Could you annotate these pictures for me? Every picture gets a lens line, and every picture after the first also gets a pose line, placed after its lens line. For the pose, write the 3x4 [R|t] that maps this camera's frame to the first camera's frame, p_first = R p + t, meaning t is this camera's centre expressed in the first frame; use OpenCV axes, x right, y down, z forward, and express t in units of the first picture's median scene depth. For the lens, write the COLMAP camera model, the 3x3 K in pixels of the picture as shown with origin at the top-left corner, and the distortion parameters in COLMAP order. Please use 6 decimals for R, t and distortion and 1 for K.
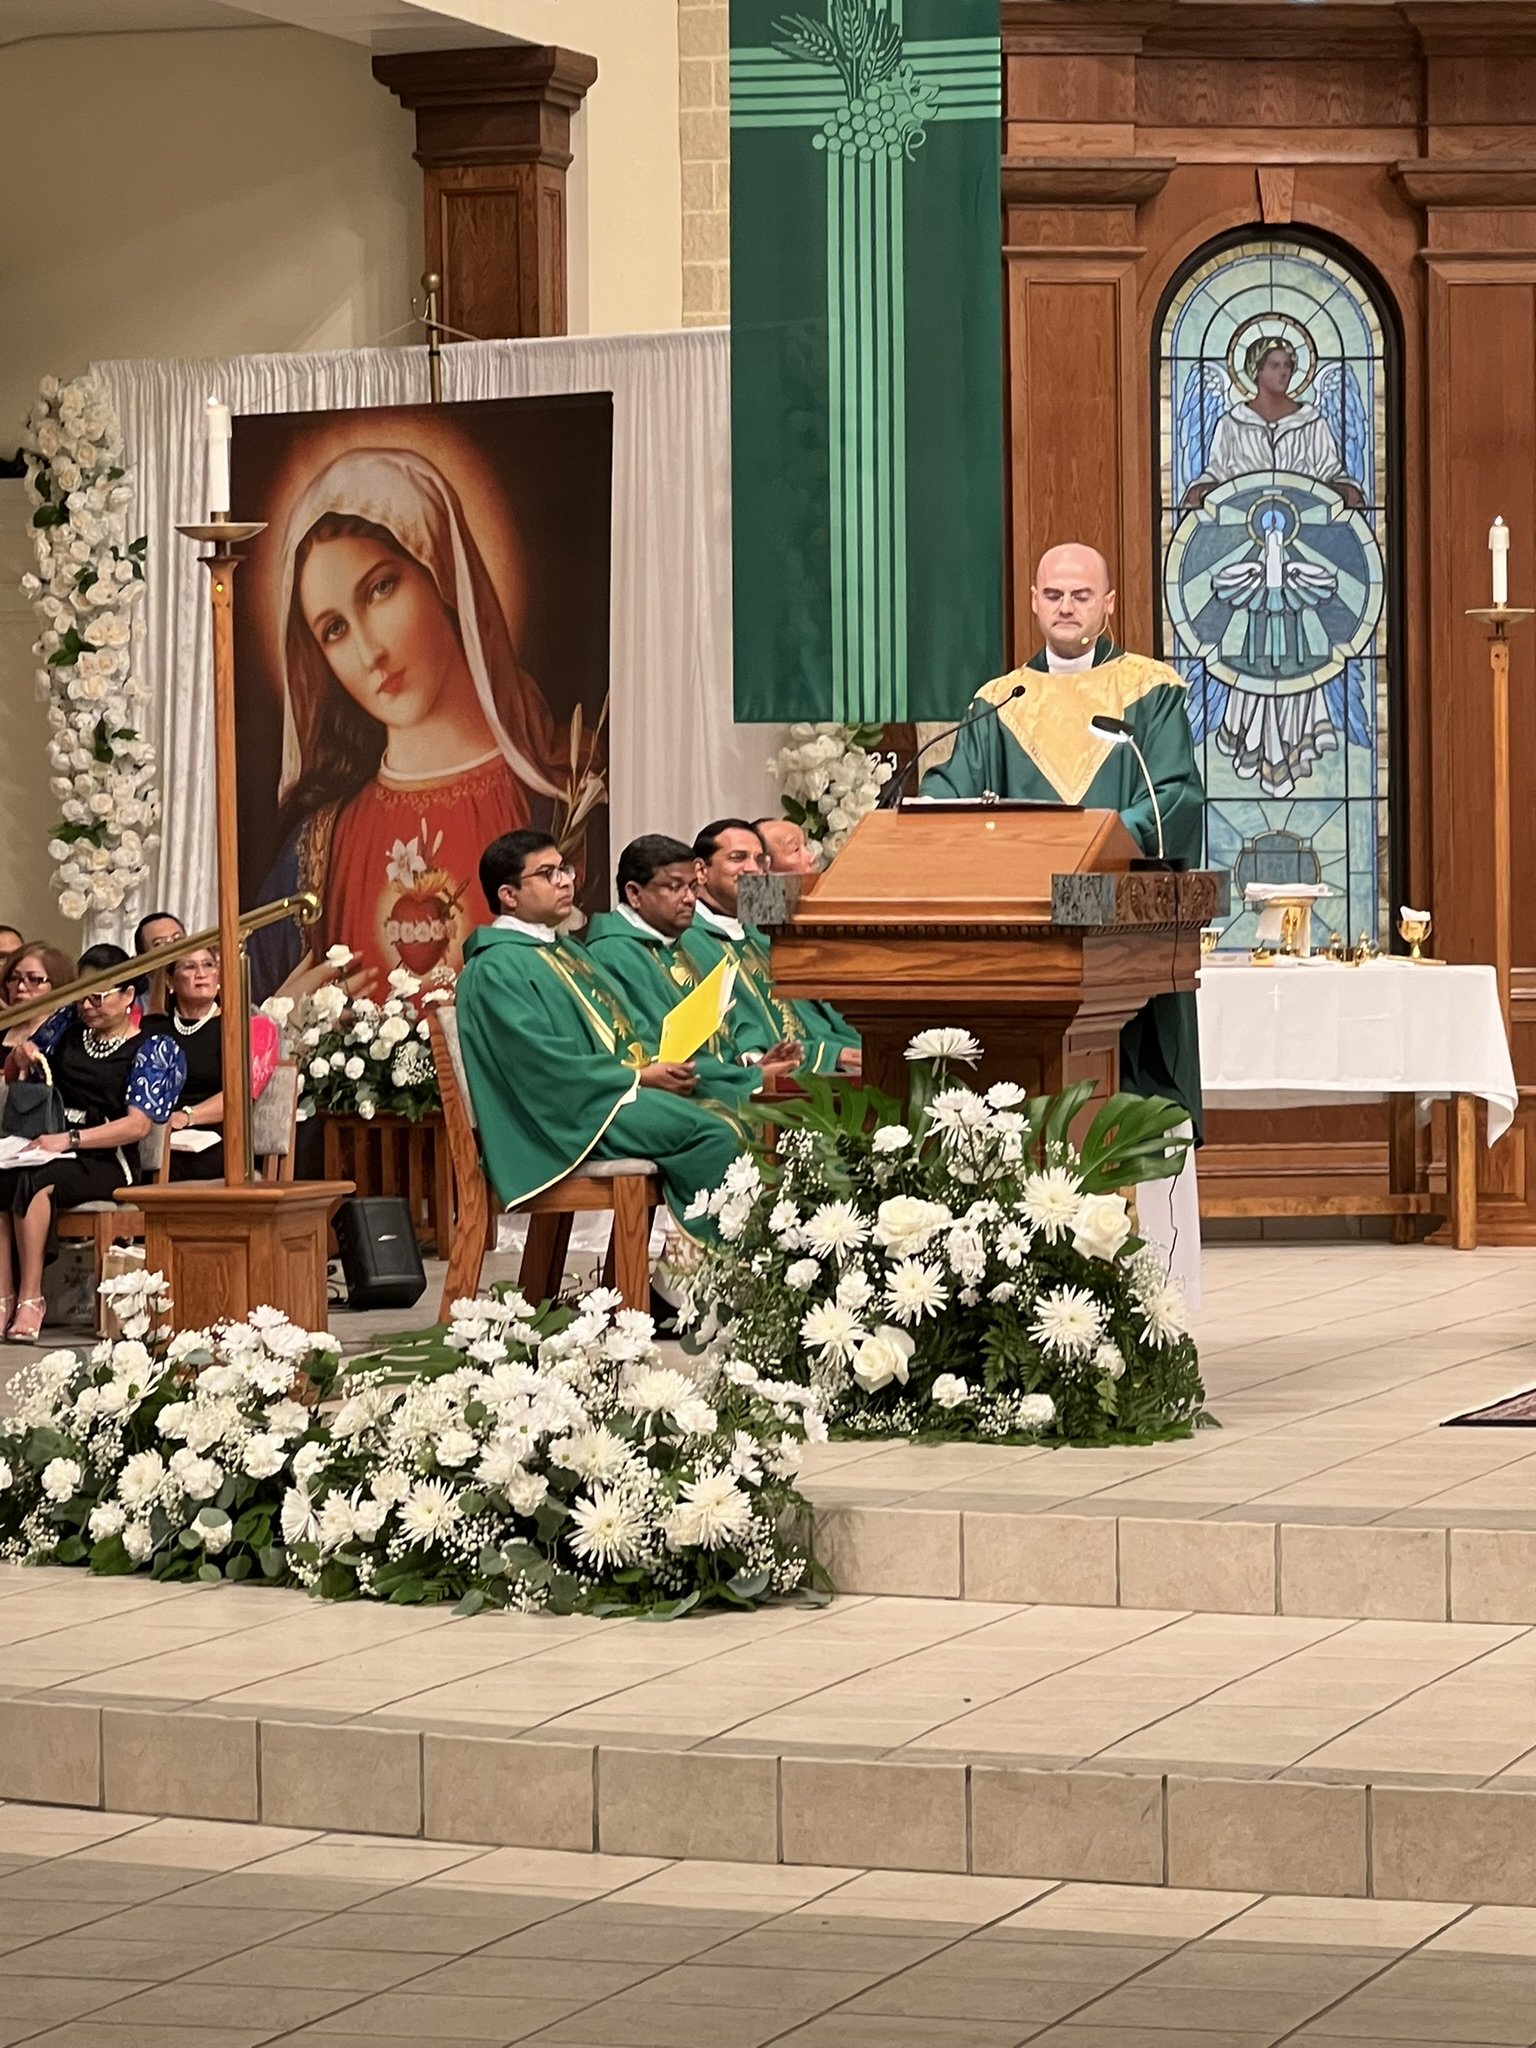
lens RADIAL K [[7506.5, 0, 760.5], [0, 7506.5, 1009.3], [0, 0, 1]] dist [0.051063, 0.000000]
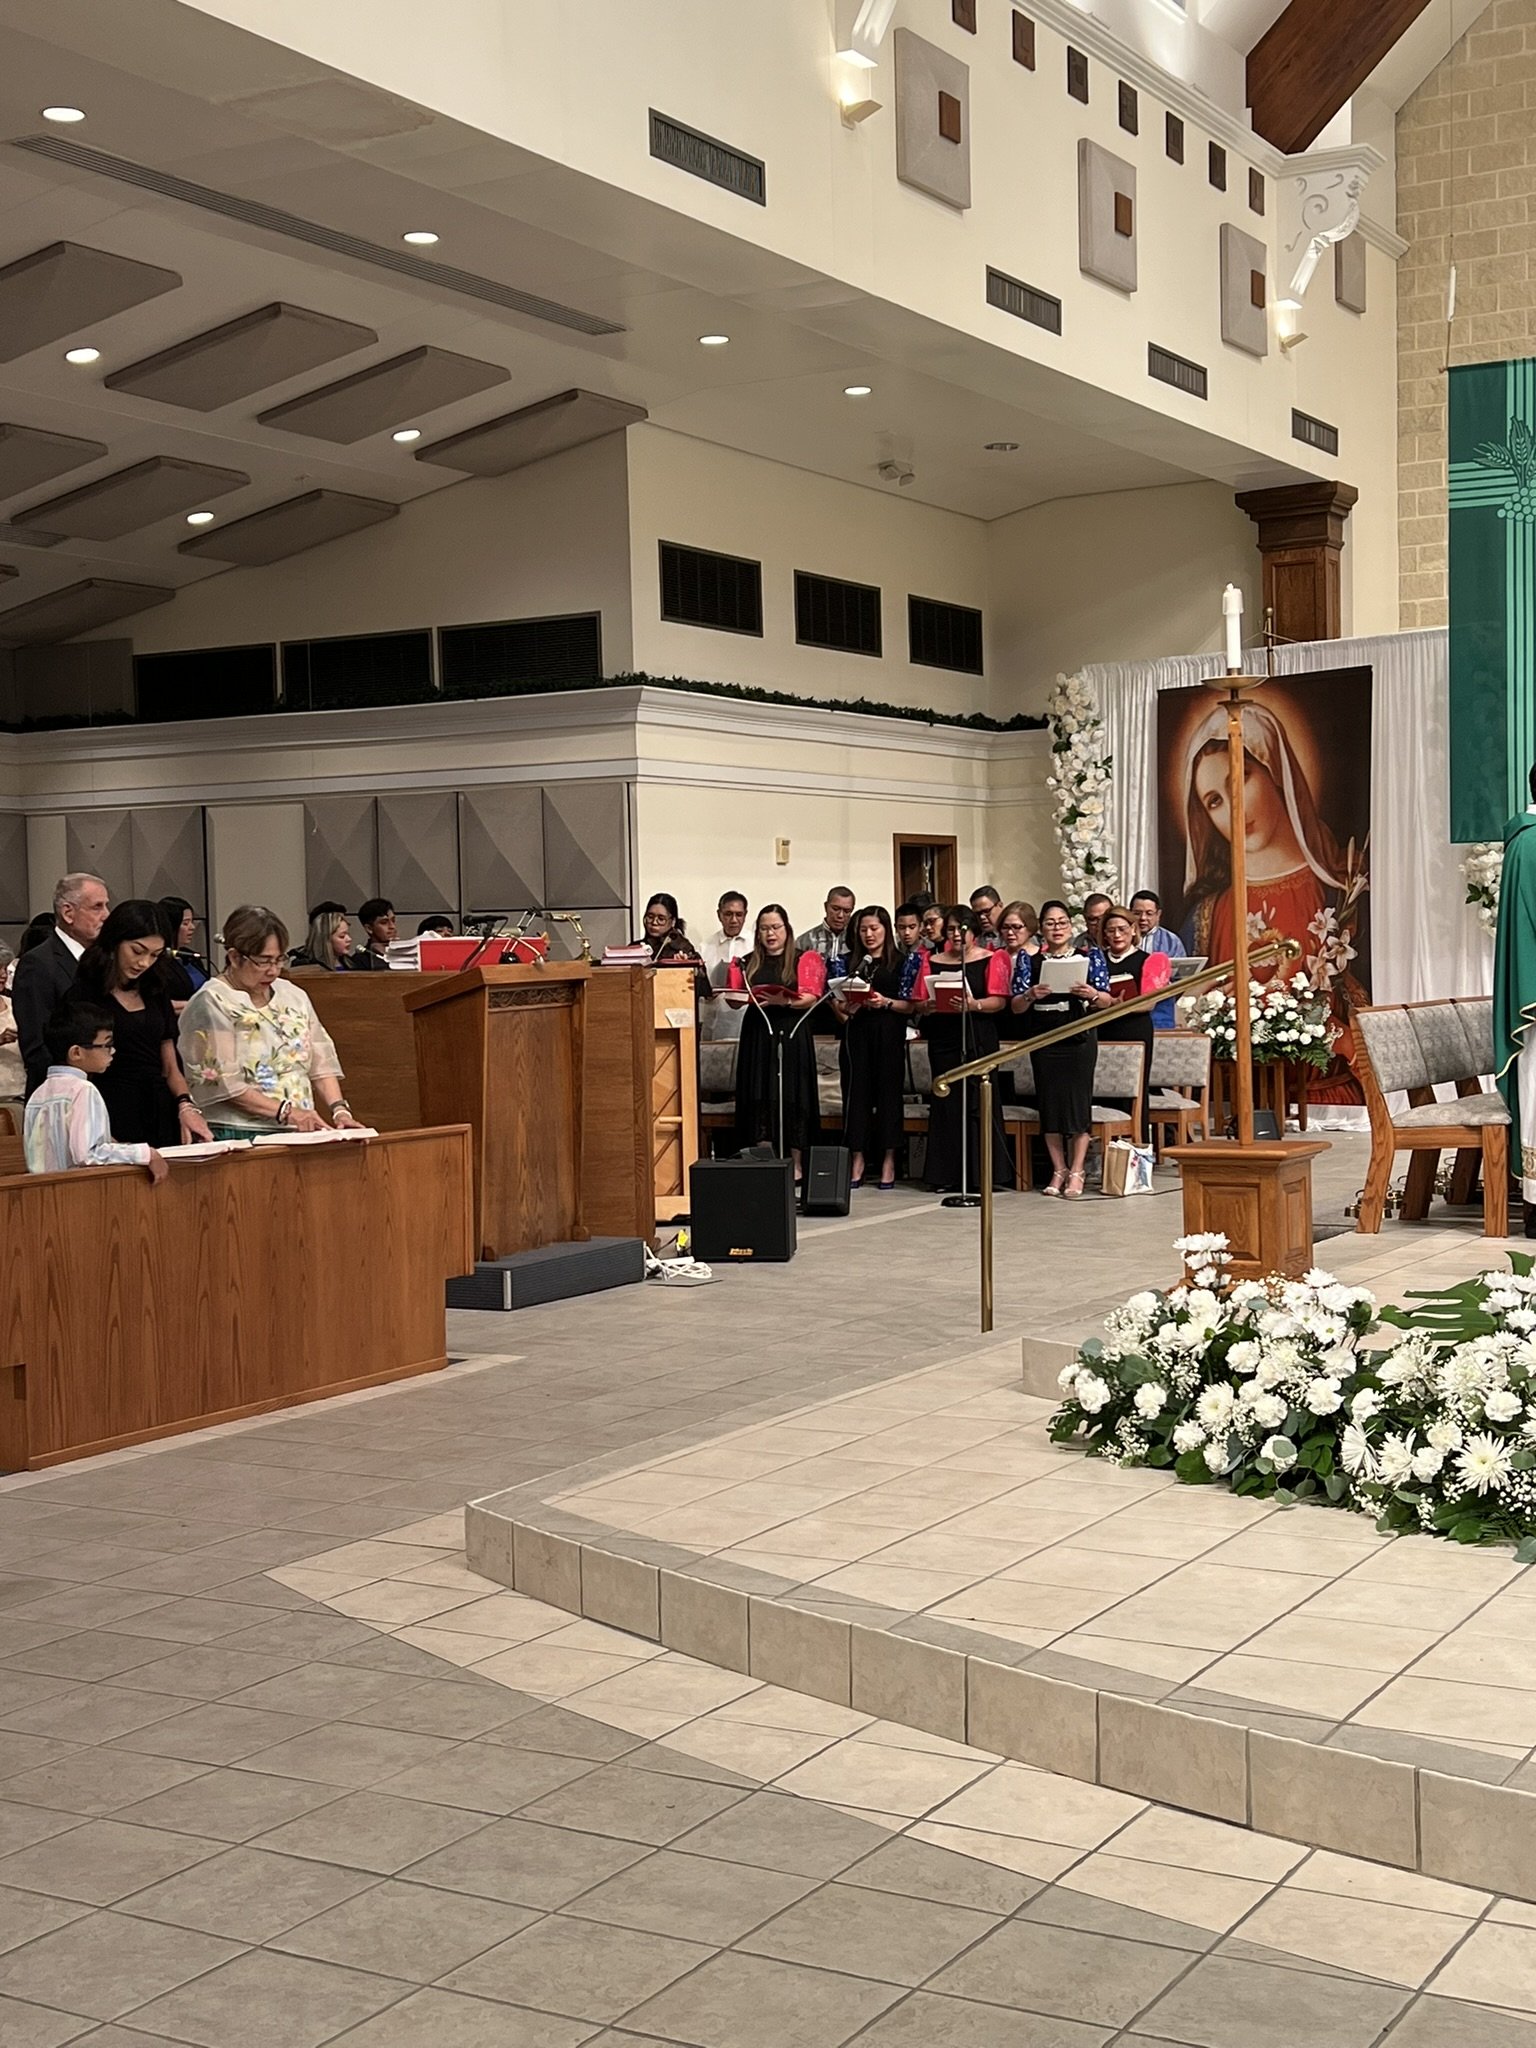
lens RADIAL K [[2660.5, 0, 751.1], [0, 2660.5, 1027.2], [0, 0, 1]] dist [0.068050, 0.000000]
pose [[0.981146, -0.007332, -0.193130, -0.068712], [0.010122, 0.999858, 0.013463, -0.006671], [0.193004, -0.015164, 0.981081, 0.524302]]
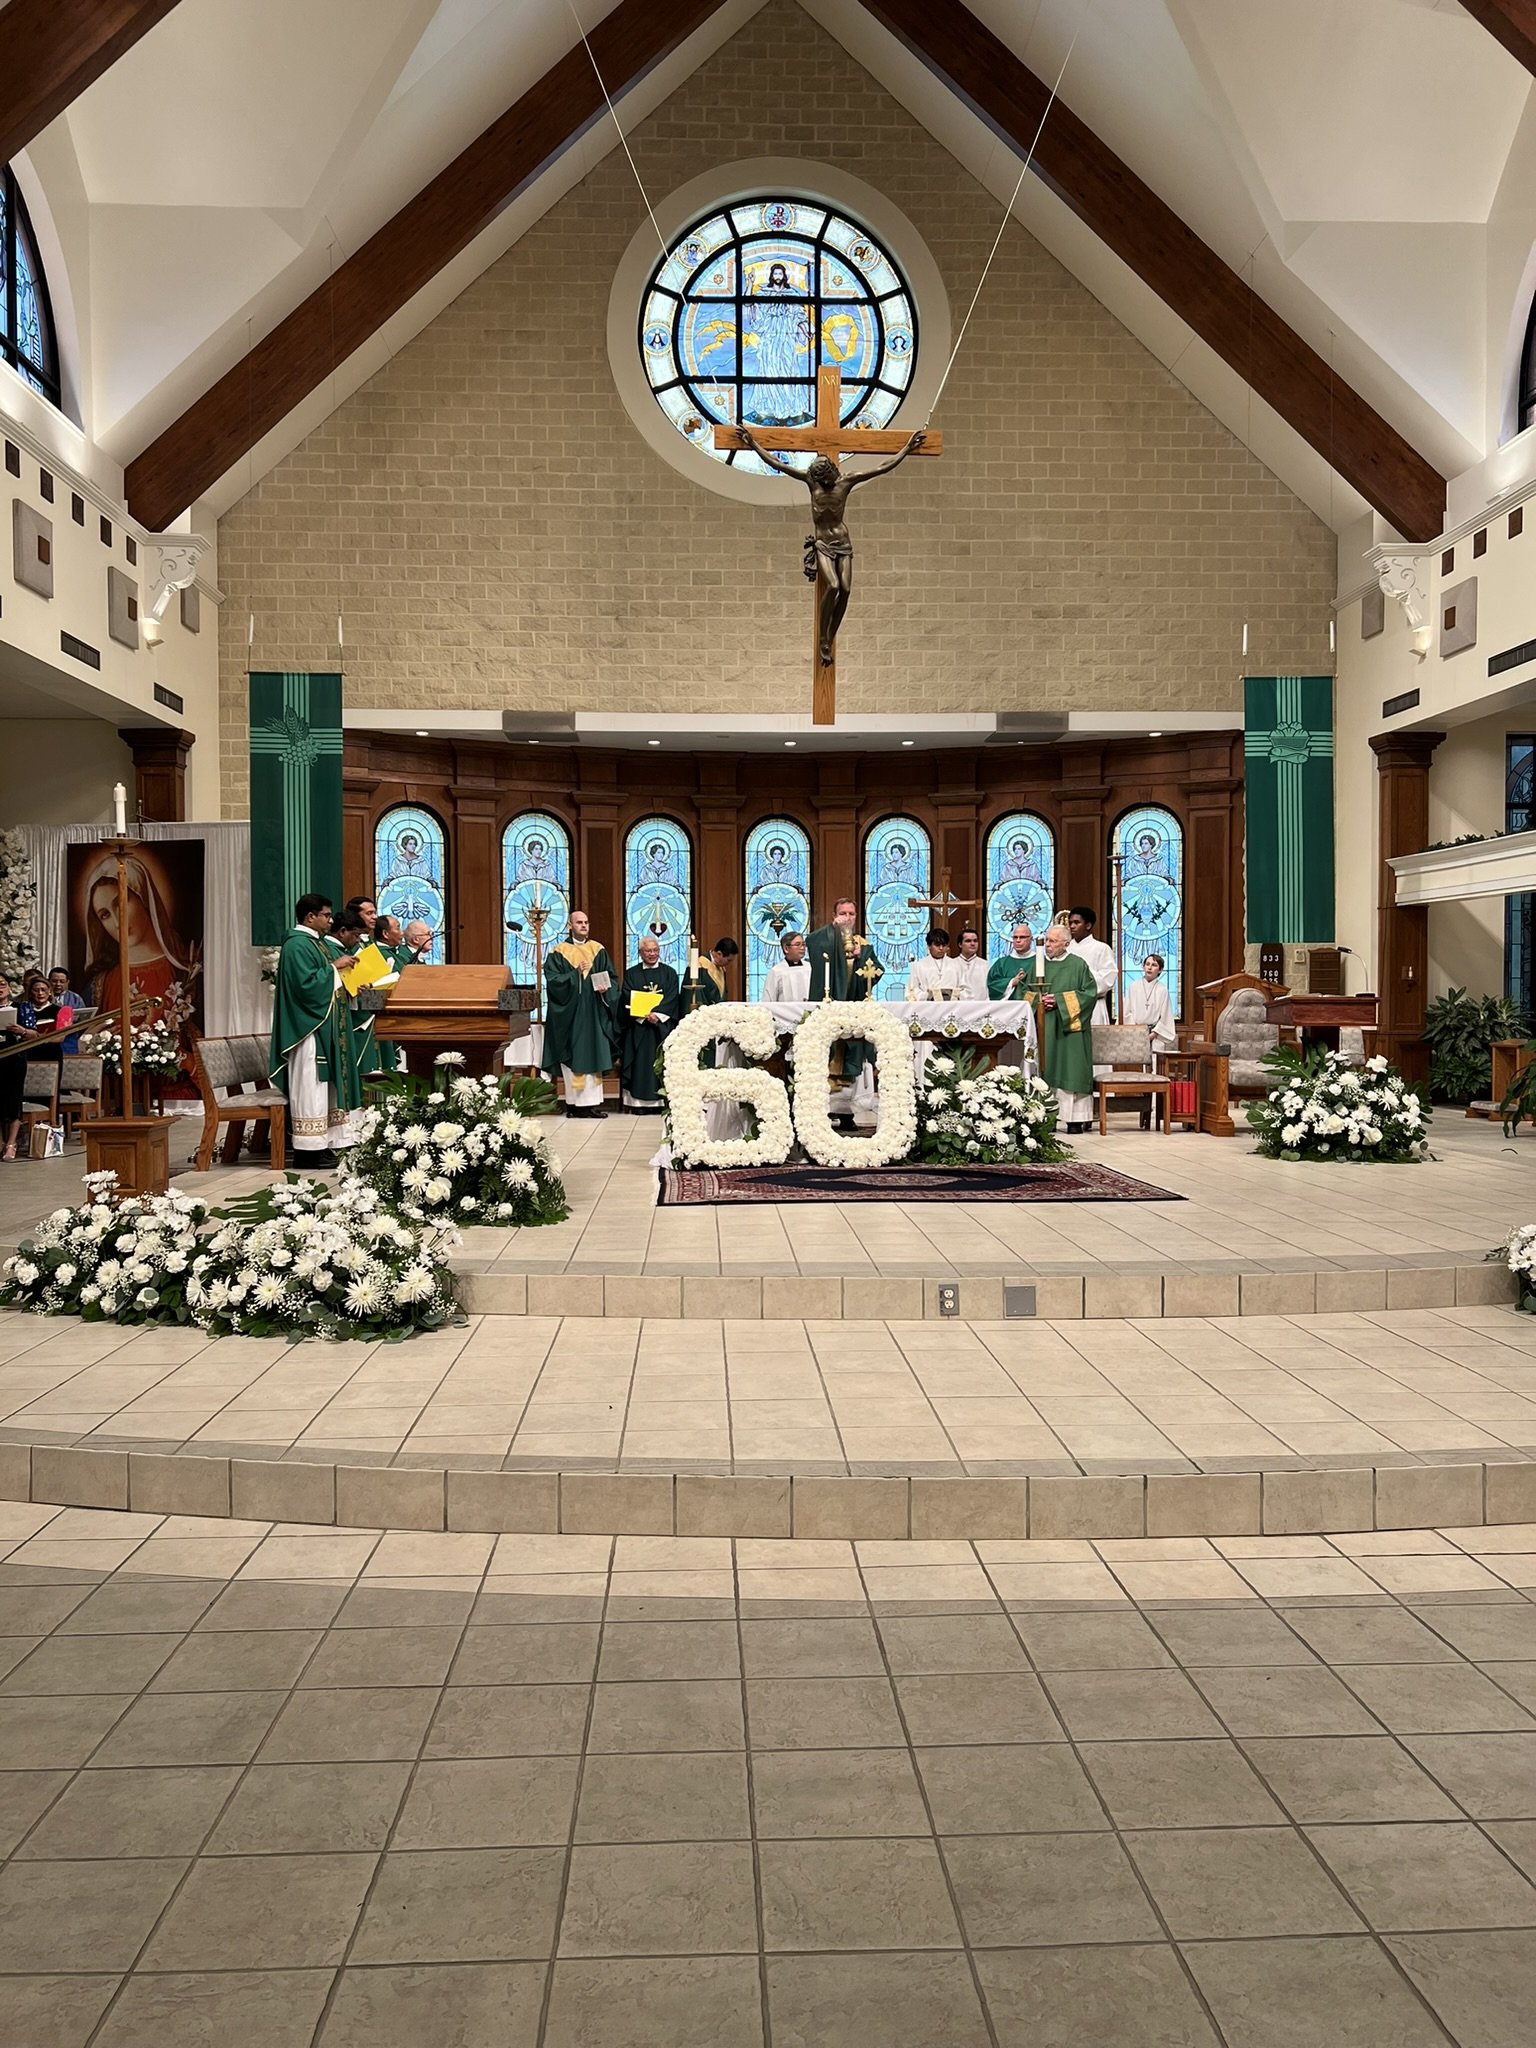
lens RADIAL K [[1540.6, 0, 761.0], [0, 1540.6, 1036.6], [0, 0, 1]] dist [0.047764, -0.059192]
pose [[0.928769, -0.003540, 0.370642, -0.070146], [0.002222, 0.999990, 0.003983, -0.004151], [-0.370652, -0.002876, 0.928767, 0.507436]]
